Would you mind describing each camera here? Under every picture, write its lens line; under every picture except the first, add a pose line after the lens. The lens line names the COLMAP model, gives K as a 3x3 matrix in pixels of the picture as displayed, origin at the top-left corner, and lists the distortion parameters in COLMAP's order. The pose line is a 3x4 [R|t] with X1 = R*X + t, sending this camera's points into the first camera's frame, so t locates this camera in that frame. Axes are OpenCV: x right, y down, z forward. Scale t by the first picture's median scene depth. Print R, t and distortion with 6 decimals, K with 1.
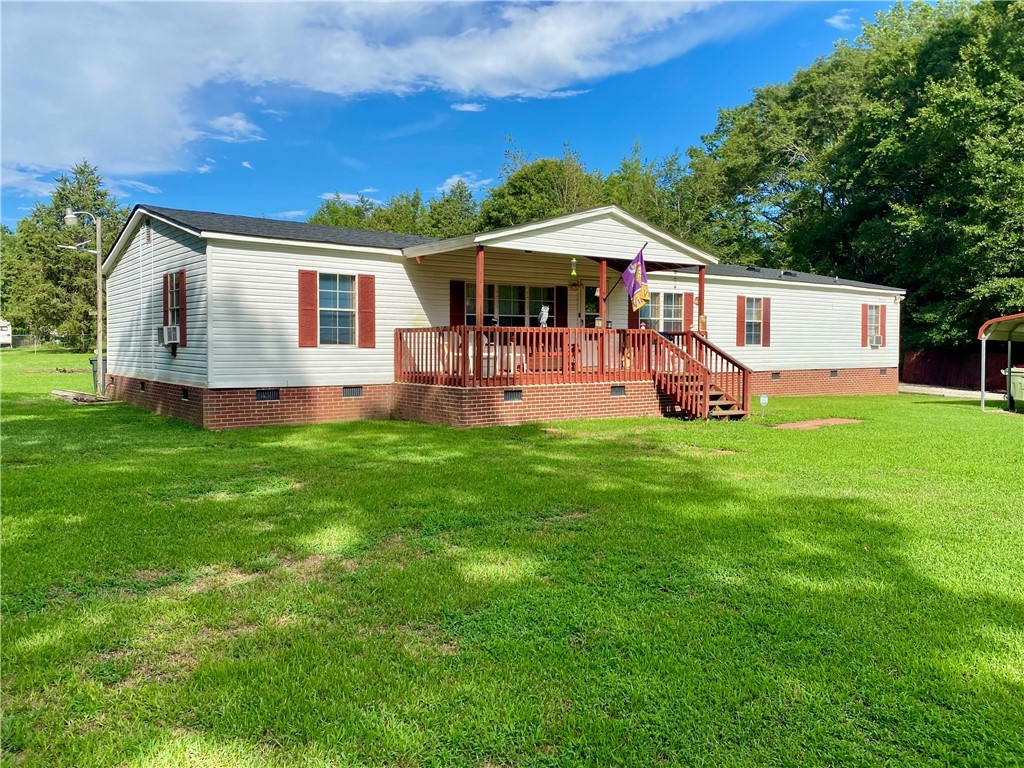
lens RADIAL K [[794.2, 0, 517.4], [0, 794.2, 374.2], [0, 0, 1]] dist [0.022624, 0.000637]
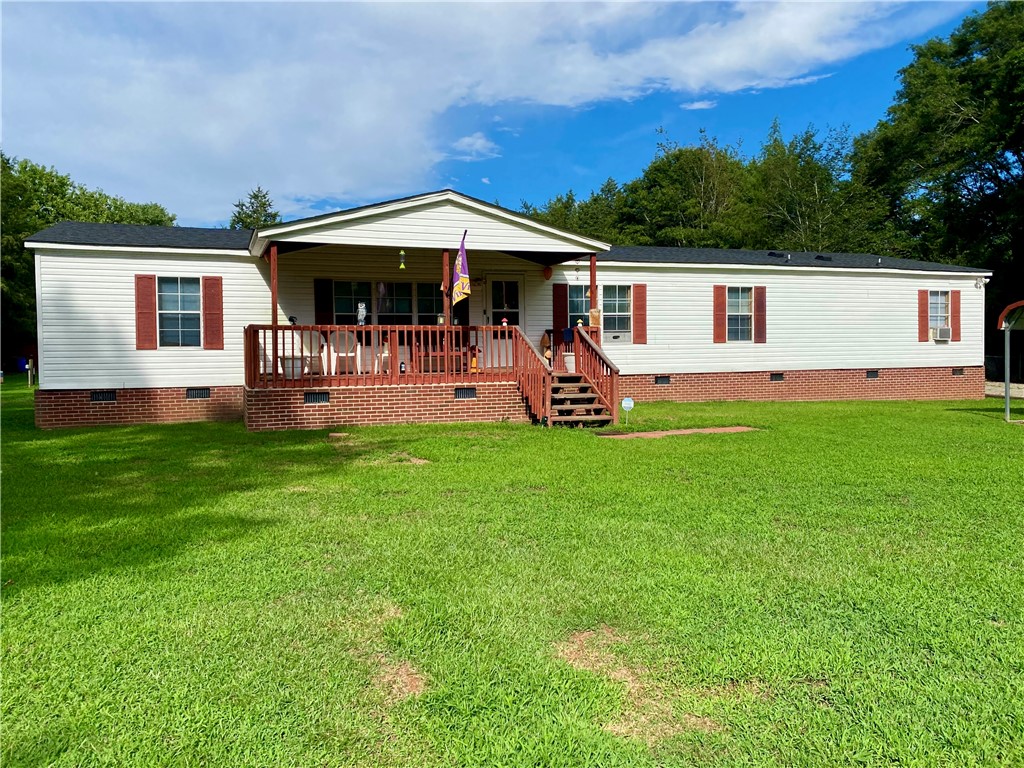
lens RADIAL K [[794.2, 0, 517.4], [0, 794.2, 374.2], [0, 0, 1]] dist [0.022624, 0.000637]
pose [[0.959695, -0.005102, -0.280999, 0.444759], [0.003728, 0.999978, -0.005424, 0.004527], [0.281020, 0.004158, 0.959693, 0.140106]]
